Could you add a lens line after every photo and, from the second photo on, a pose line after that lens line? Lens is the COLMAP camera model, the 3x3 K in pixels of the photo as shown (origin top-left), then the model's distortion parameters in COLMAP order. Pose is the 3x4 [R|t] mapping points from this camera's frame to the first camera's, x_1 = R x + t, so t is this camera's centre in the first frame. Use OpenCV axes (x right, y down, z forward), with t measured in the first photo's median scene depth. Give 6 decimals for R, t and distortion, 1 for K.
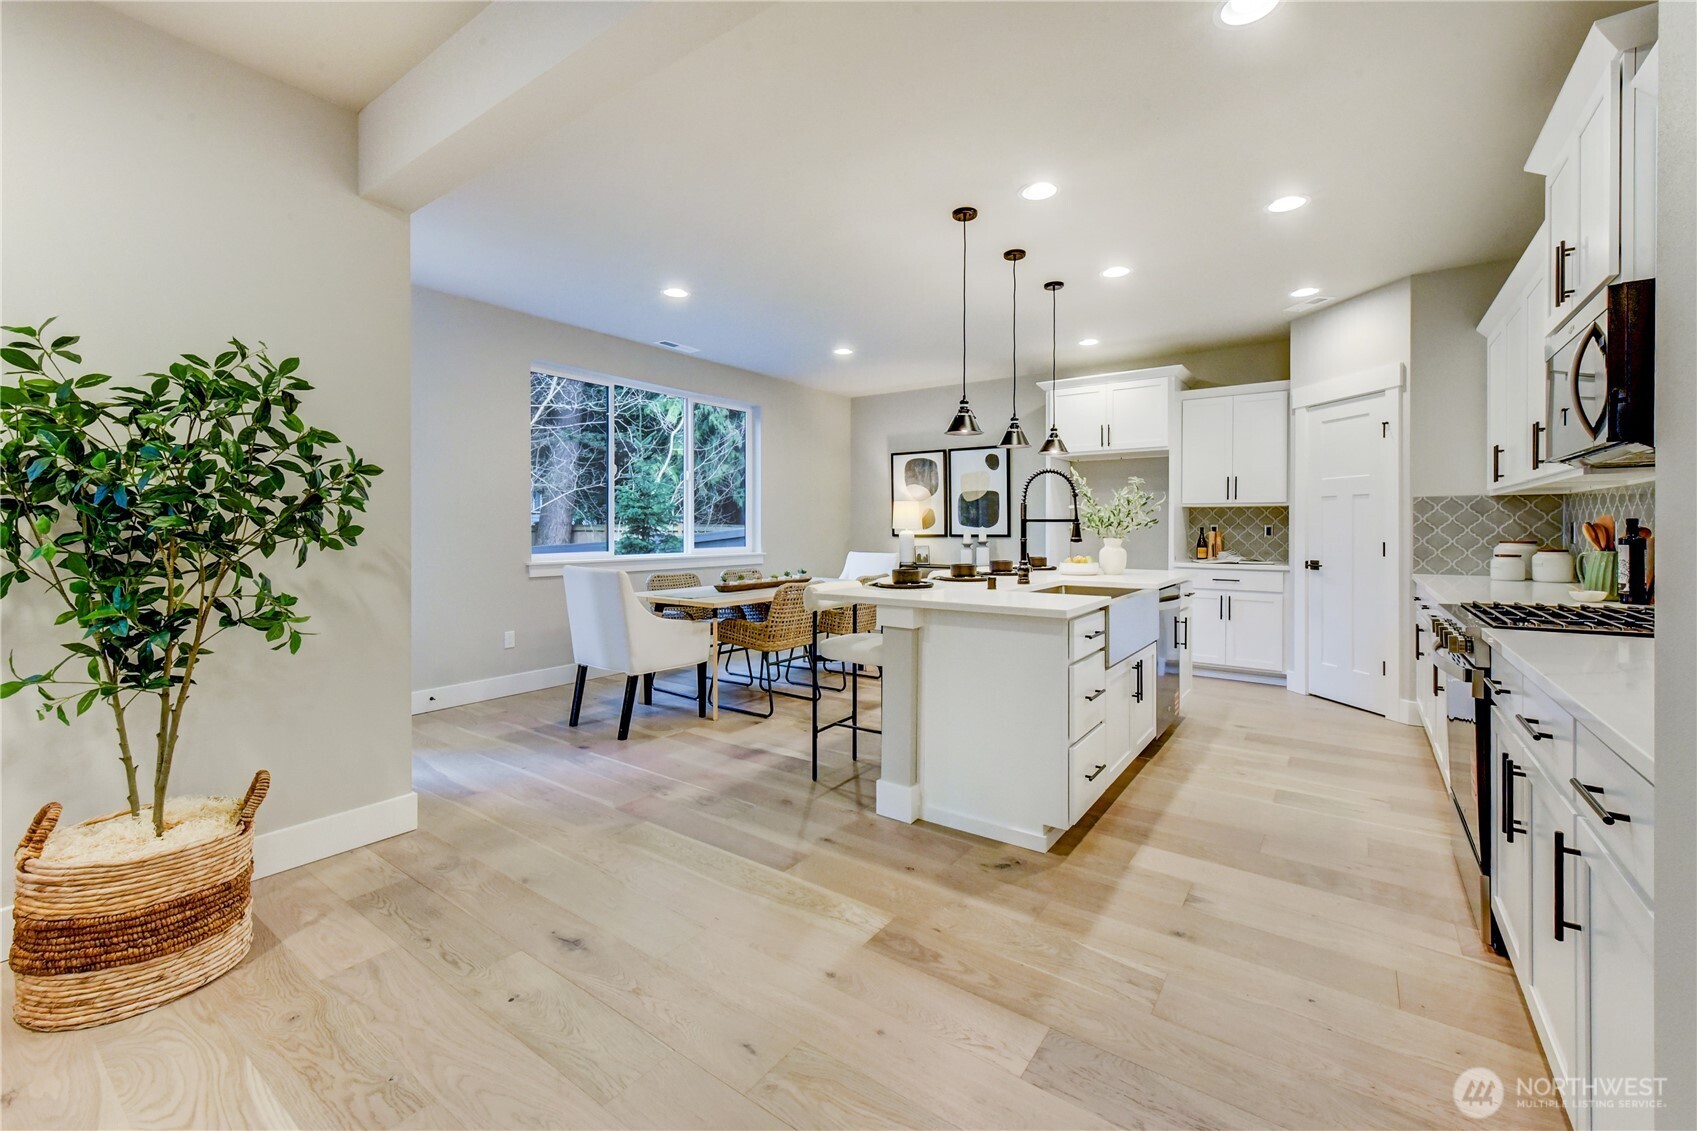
lens RADIAL K [[698.2, 0, 854.4], [0, 698.2, 526.7], [0, 0, 1]] dist [0.000029, 0.000007]
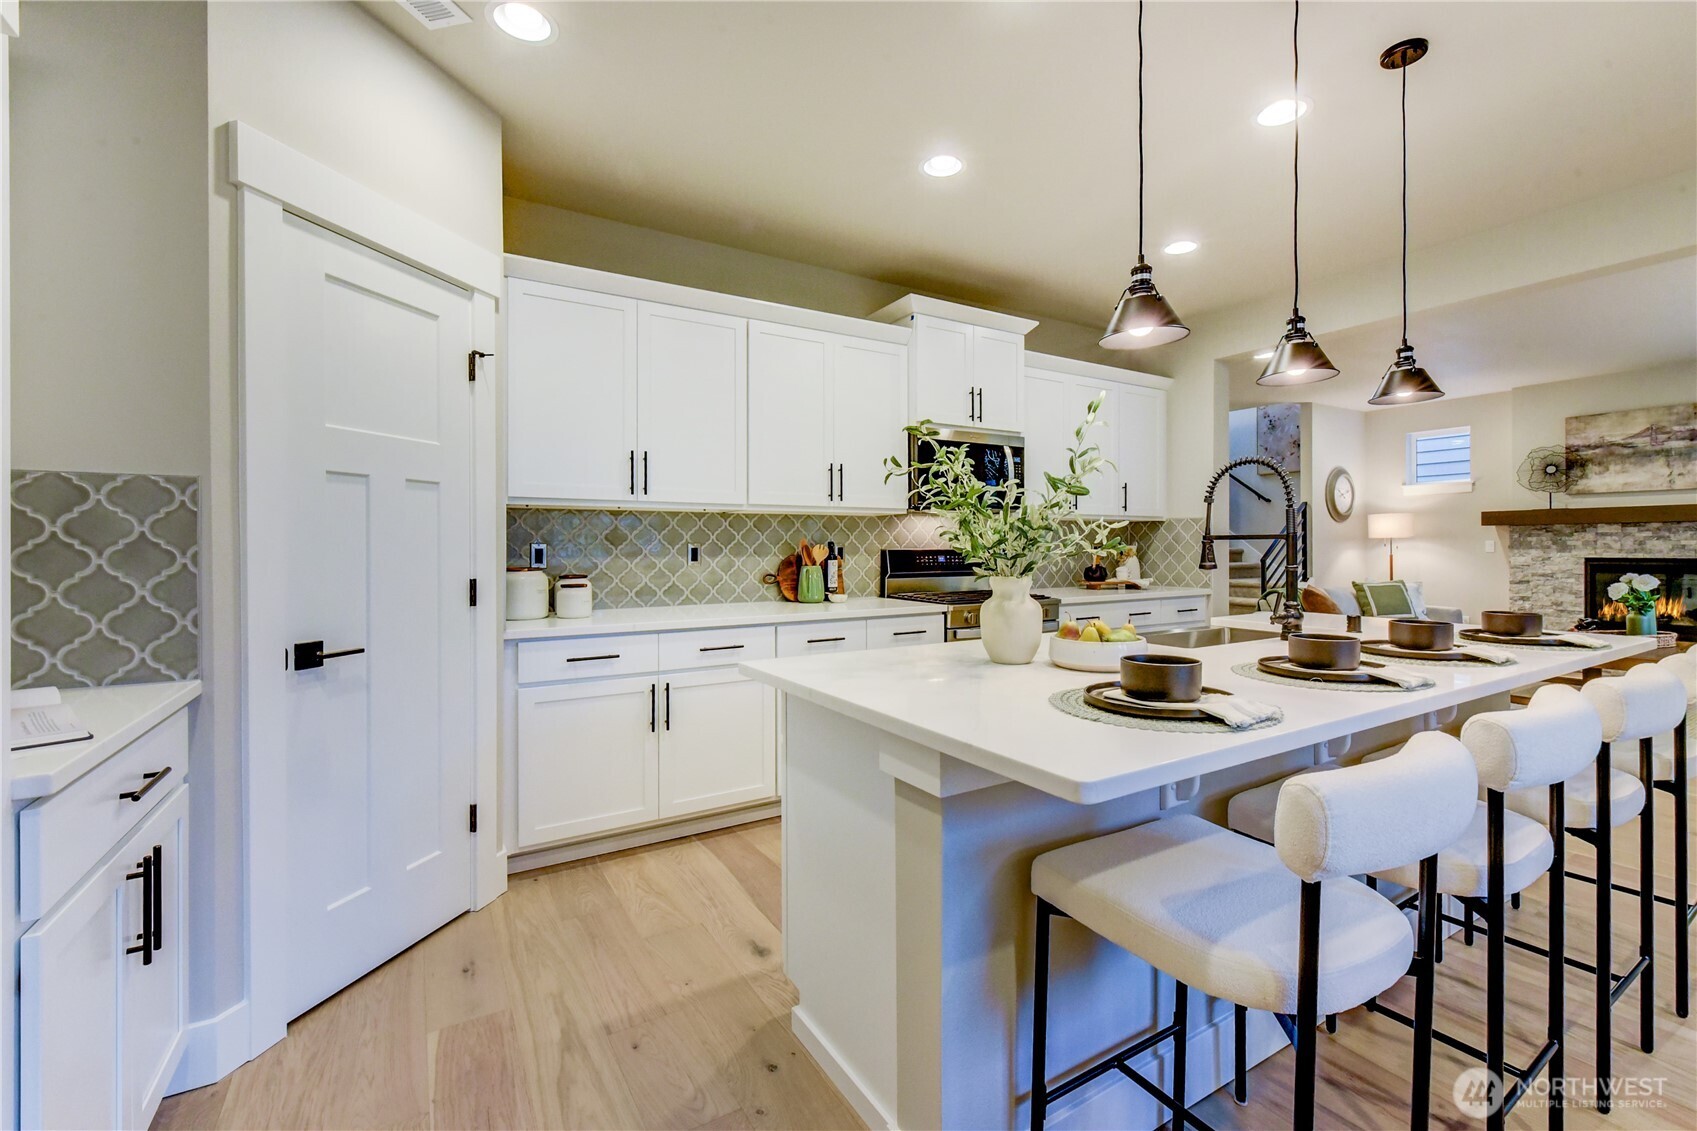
lens RADIAL K [[671.8, 0, 813.7], [0, 671.8, 561.2], [0, 0, 1]] dist [-0.032291, 0.000081]
pose [[-0.893548, -0.006038, 0.448927, 0.232512], [0.003539, 0.999784, 0.020492, -0.000426], [-0.448954, 0.019899, -0.893334, 1.021948]]
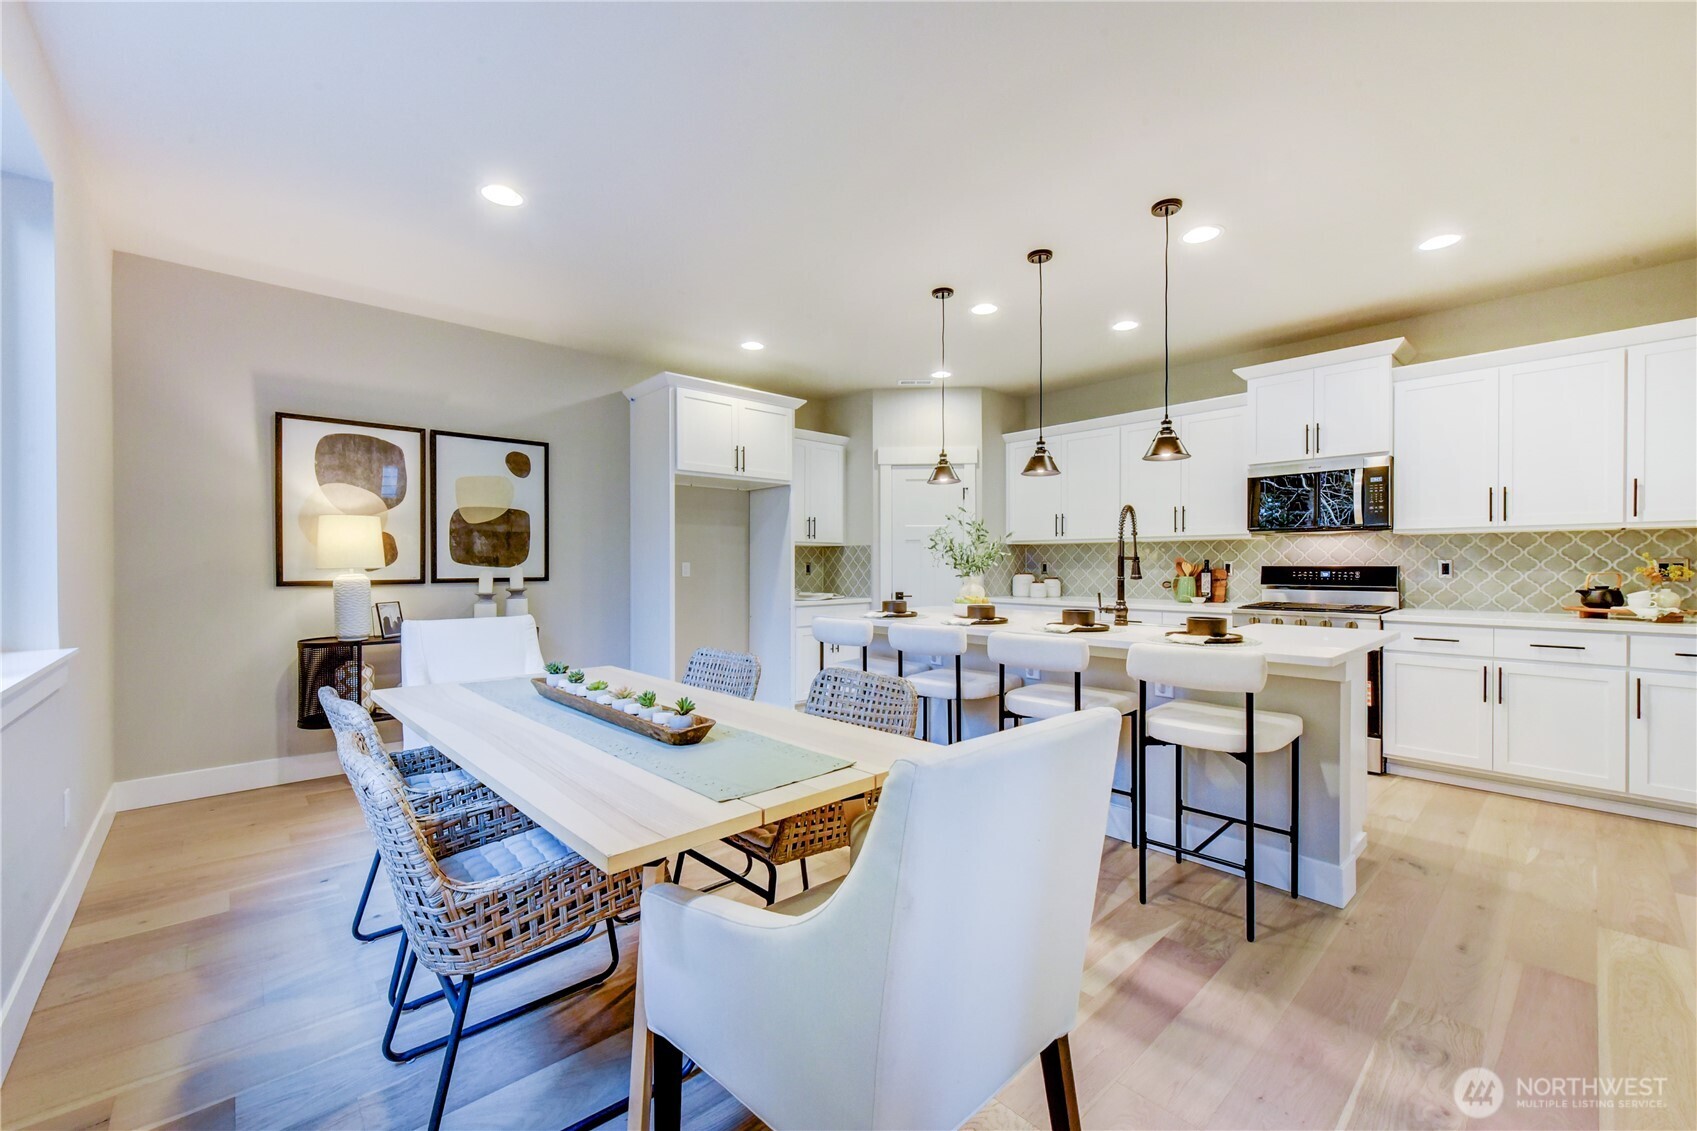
lens RADIAL K [[682.6, 0, 858.0], [0, 682.6, 566.3], [0, 0, 1]] dist [0.001177, 0.000272]
pose [[0.199932, -0.004036, 0.979802, -0.449546], [0.001546, 0.999992, 0.003803, -0.001212], [-0.979809, 0.000755, 0.199936, 0.715051]]
